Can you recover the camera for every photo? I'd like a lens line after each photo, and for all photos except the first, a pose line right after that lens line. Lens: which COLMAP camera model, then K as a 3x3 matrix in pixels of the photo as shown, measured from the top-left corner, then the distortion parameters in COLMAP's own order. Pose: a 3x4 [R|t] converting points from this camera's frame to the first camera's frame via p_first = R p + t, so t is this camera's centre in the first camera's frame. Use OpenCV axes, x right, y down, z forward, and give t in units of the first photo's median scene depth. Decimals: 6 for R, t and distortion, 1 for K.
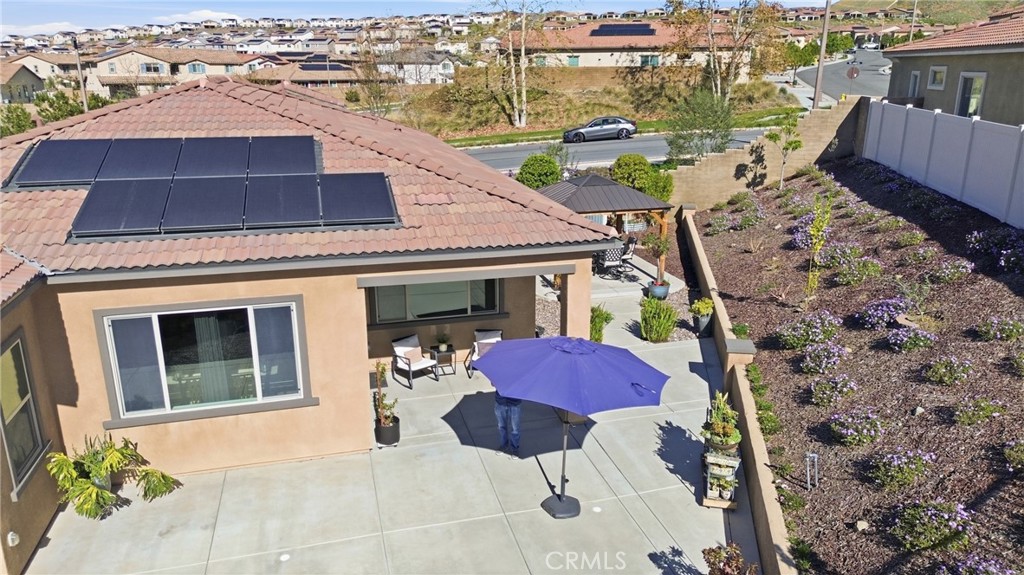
lens RADIAL K [[725.9, 0, 509.8], [0, 725.9, 285.0], [0, 0, 1]] dist [0.090372, -0.094036]
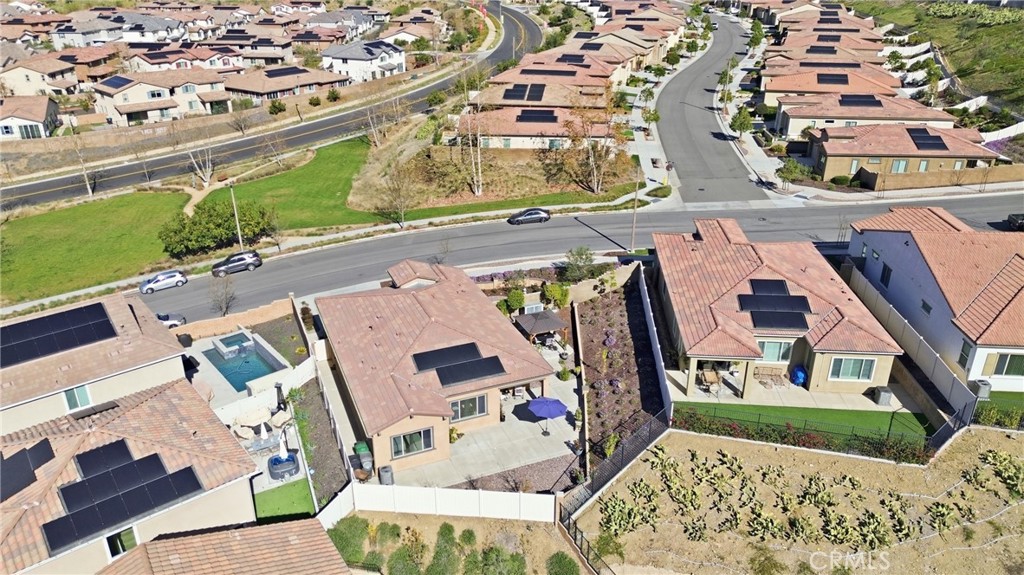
lens RADIAL K [[719.4, 0, 512.0], [0, 719.4, 287.5], [0, 0, 1]] dist [0.095539, -0.093062]
pose [[0.990825, -0.052678, 0.124460, -0.330021], [0.035380, 0.989896, 0.137314, -0.624957], [-0.130435, -0.131650, 0.982677, -1.674667]]
